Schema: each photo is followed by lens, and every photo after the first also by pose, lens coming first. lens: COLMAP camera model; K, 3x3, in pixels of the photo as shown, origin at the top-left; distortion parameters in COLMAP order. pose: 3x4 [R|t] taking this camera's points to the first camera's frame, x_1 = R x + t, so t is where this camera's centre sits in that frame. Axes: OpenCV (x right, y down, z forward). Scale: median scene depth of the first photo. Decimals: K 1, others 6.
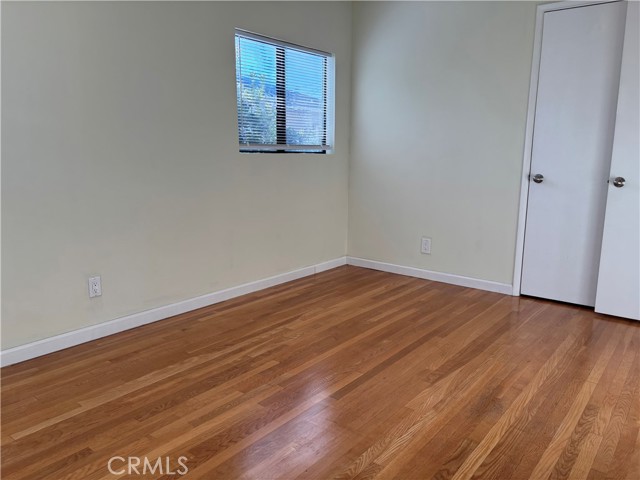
lens RADIAL K [[484.9, 0, 319.0], [0, 484.9, 239.5], [0, 0, 1]] dist [0.039118, -0.054538]
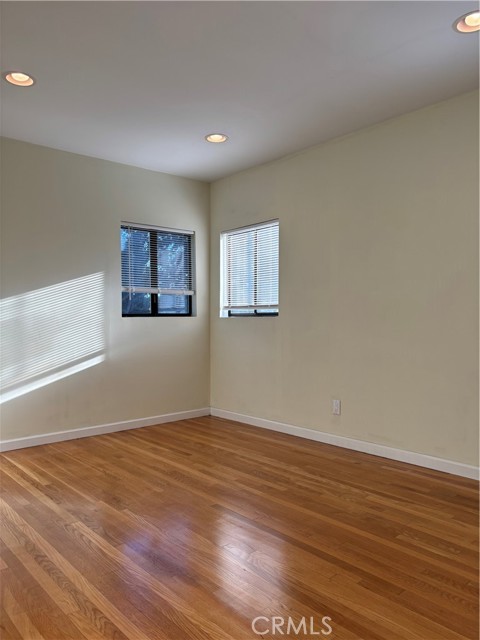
lens RADIAL K [[484.9, 0, 240.1], [0, 484.9, 317.7], [0, 0, 1]] dist [0.039118, -0.054538]
pose [[-0.176860, -0.004129, -0.984227, 0.994309], [-0.170111, 0.985070, 0.026436, -0.149616], [0.969424, 0.172104, -0.174922, 0.967046]]
